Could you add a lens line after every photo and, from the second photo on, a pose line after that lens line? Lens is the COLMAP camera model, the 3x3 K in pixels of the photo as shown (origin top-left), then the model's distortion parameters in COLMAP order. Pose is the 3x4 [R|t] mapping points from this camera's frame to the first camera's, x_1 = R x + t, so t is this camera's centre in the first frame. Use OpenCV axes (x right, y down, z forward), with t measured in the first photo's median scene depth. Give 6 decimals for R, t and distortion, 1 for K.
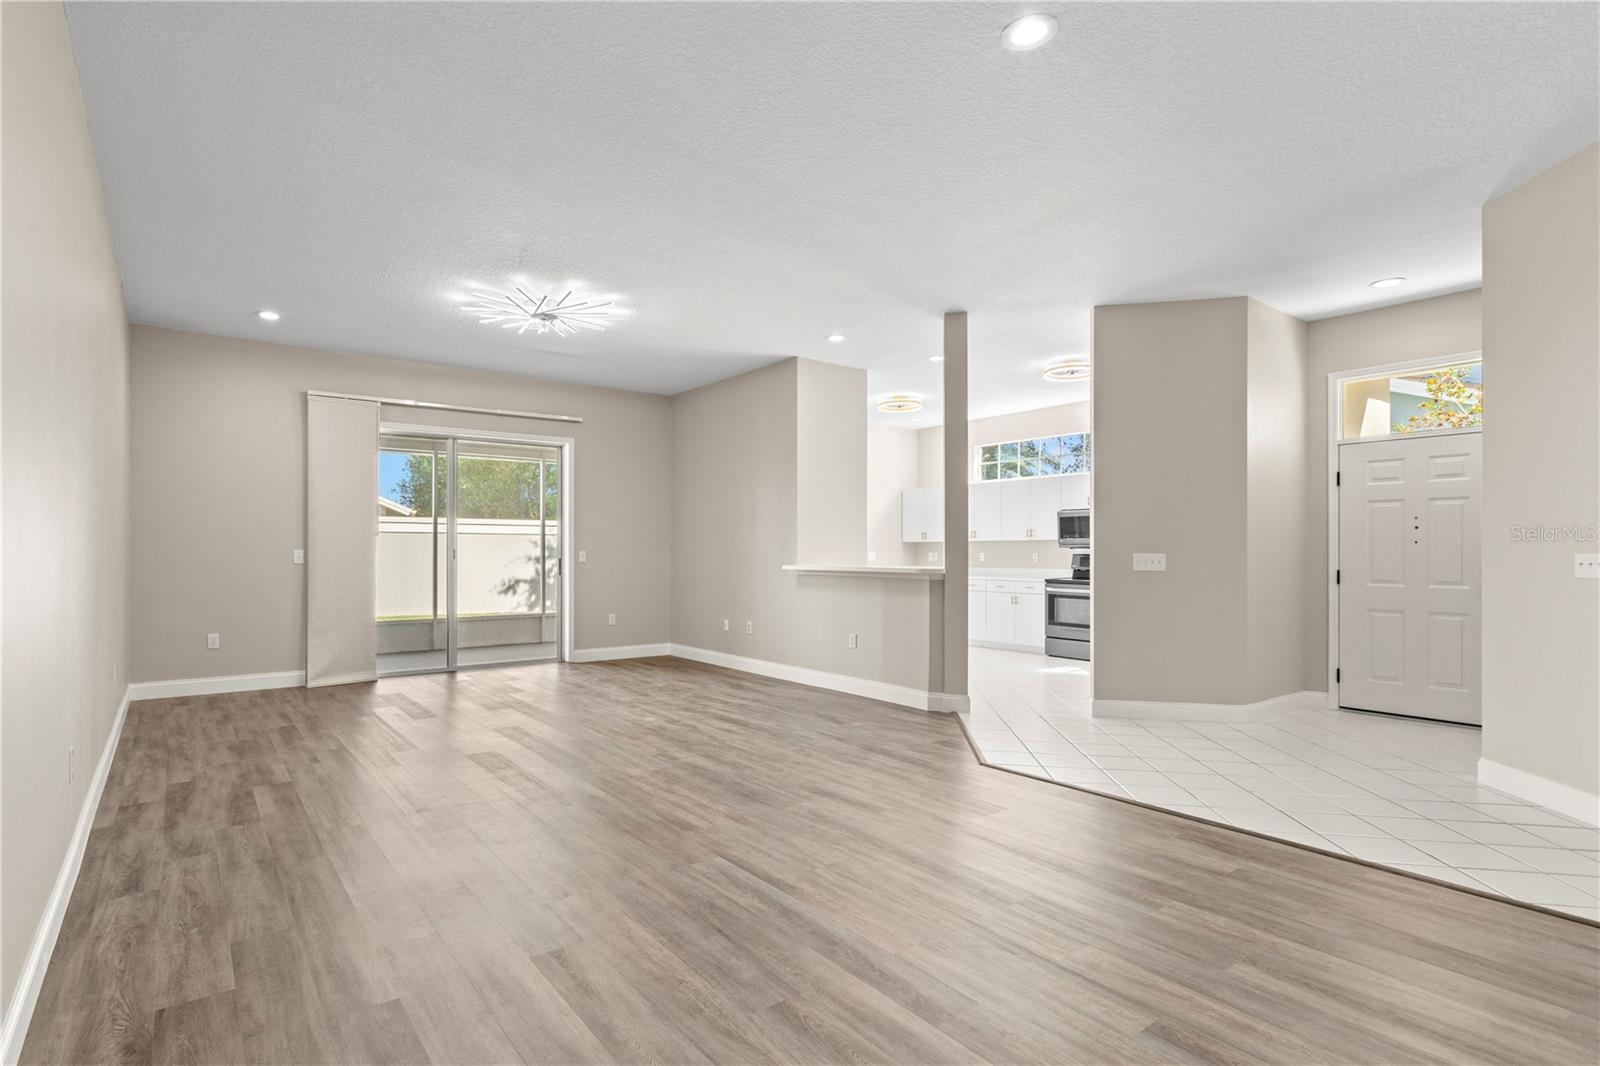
lens RADIAL K [[789.9, 0, 737.0], [0, 789.9, 556.2], [0, 0, 1]] dist [0.004323, 0.000755]
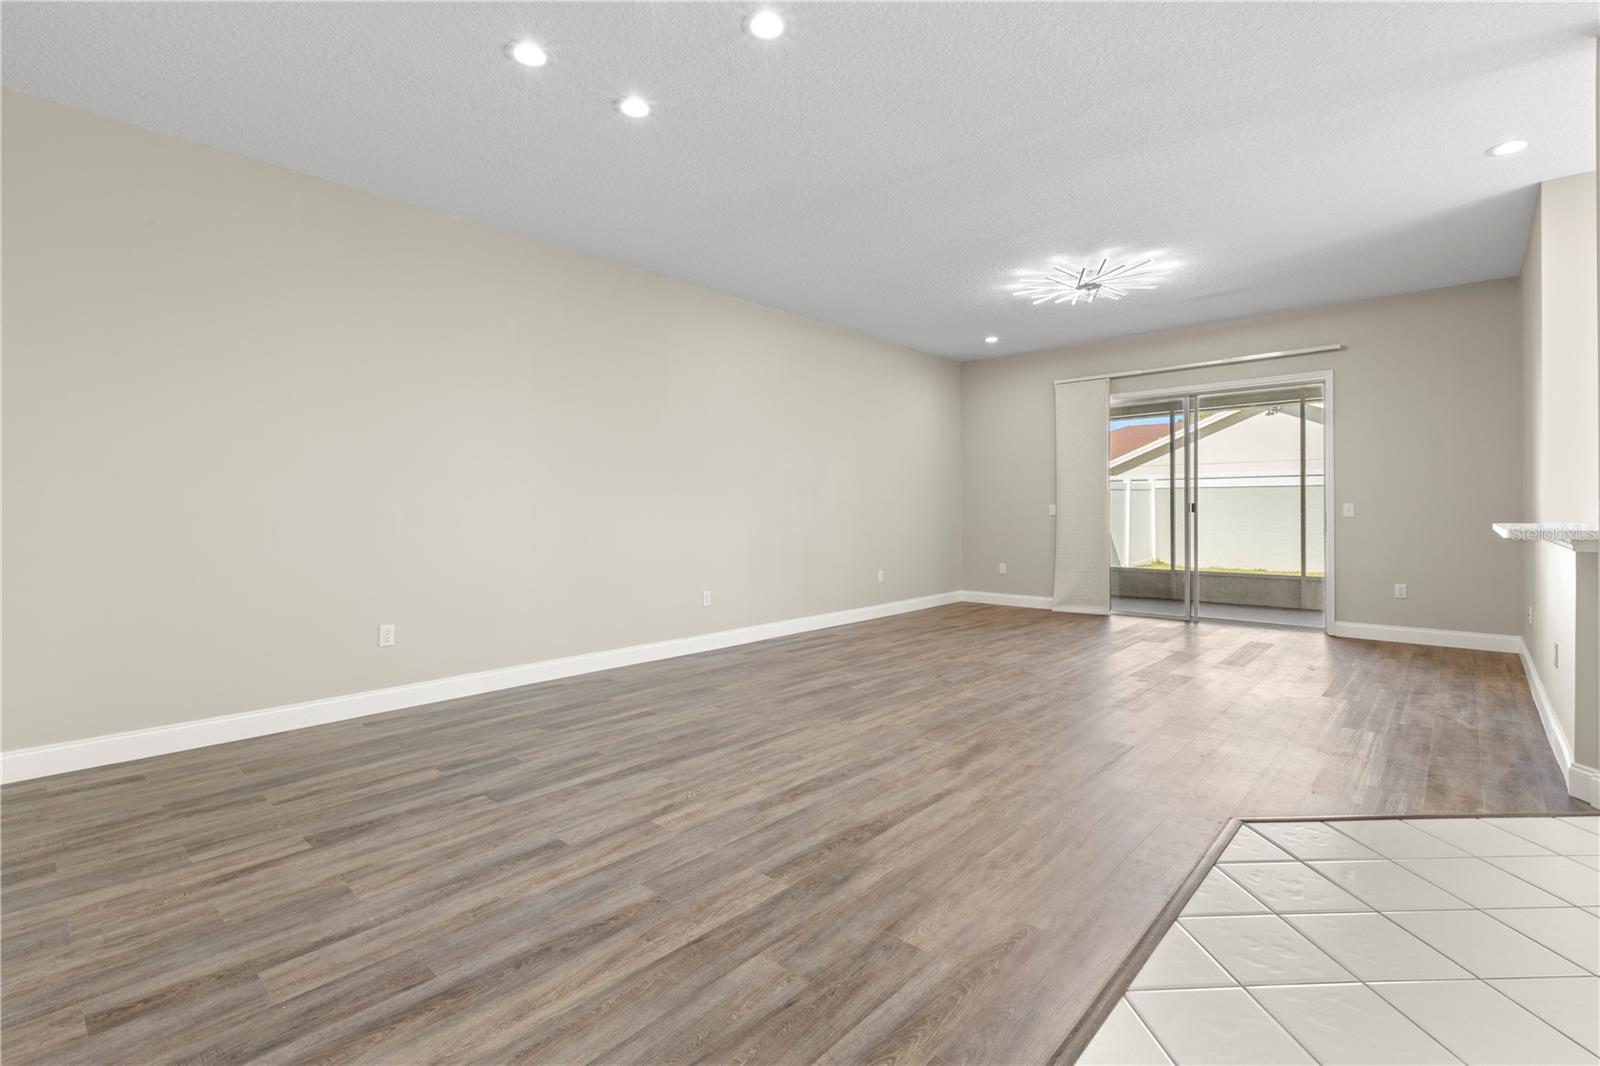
lens RADIAL K [[730.7, 0, 775.7], [0, 730.7, 506.1], [0, 0, 1]] dist [0.000714, 0.001355]
pose [[0.192249, -0.005545, -0.981331, 0.931190], [-0.002911, 0.999976, -0.006221, 0.005299], [0.981342, 0.004053, 0.192228, 0.560557]]
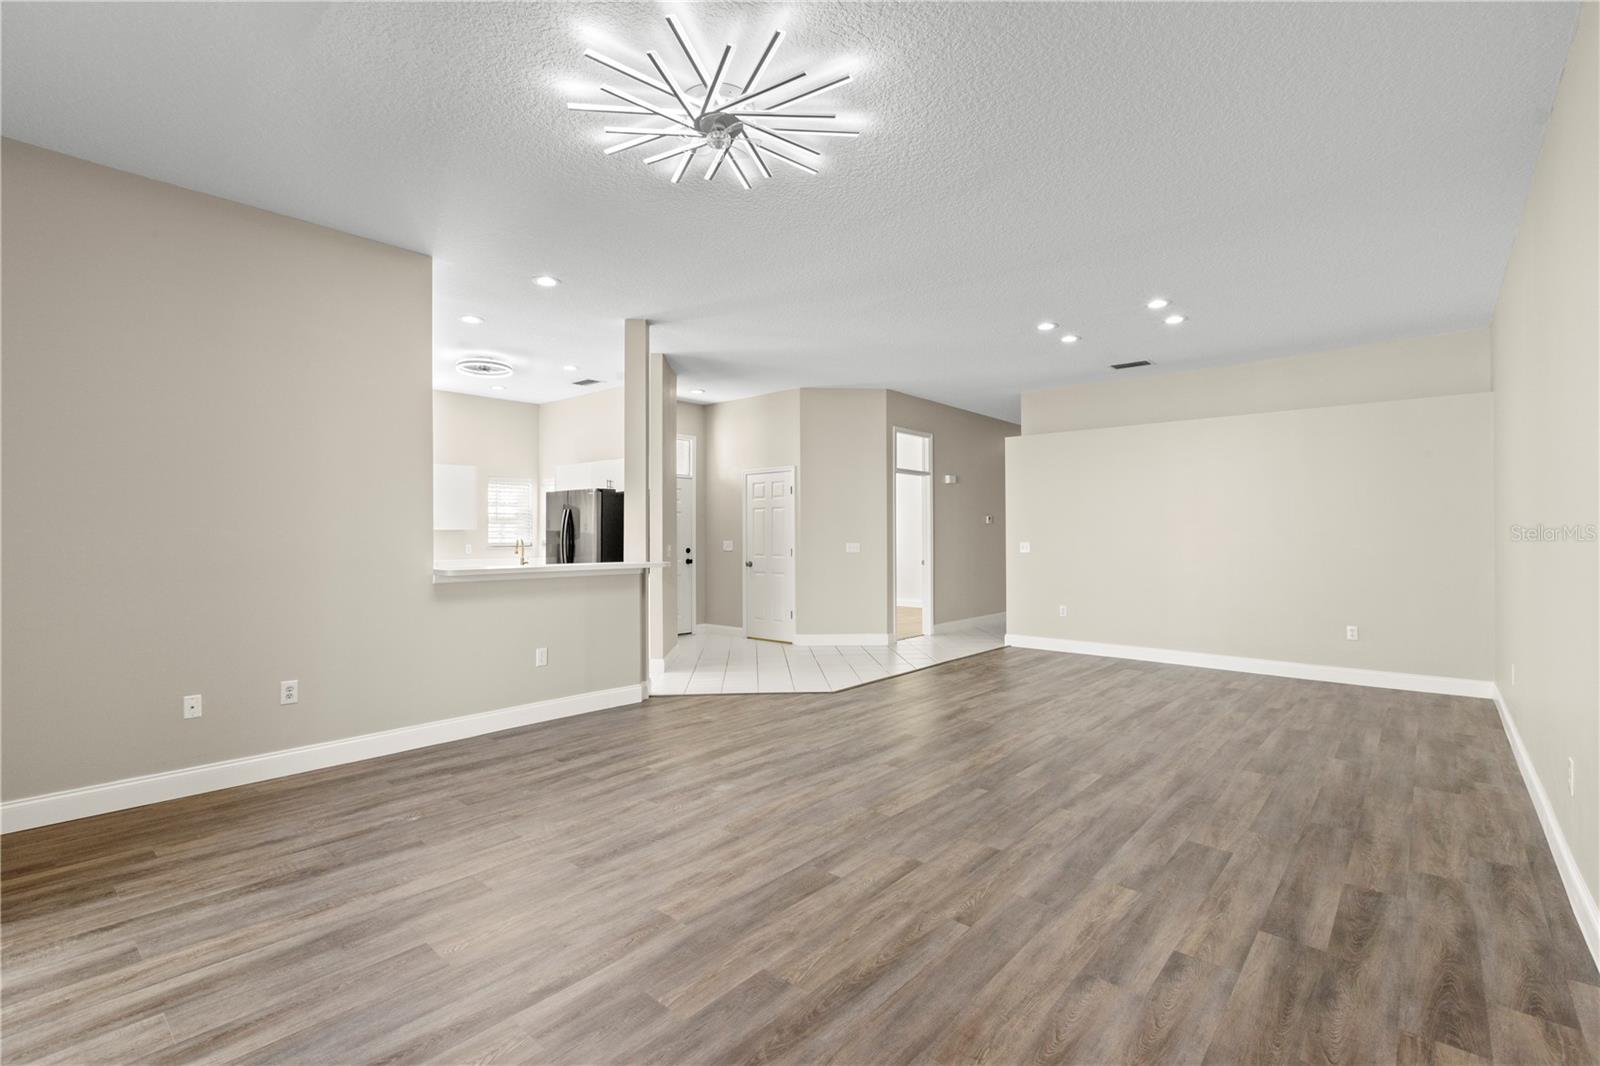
lens RADIAL K [[730.7, 0, 800.1], [0, 730.7, 529.5], [0, 0, 1]] dist [0.000714, 0.001355]
pose [[-0.241477, 0.004177, 0.970397, -1.064358], [0.004634, 0.999984, -0.003151, -0.030368], [-0.970395, 0.003735, -0.241493, 1.530863]]
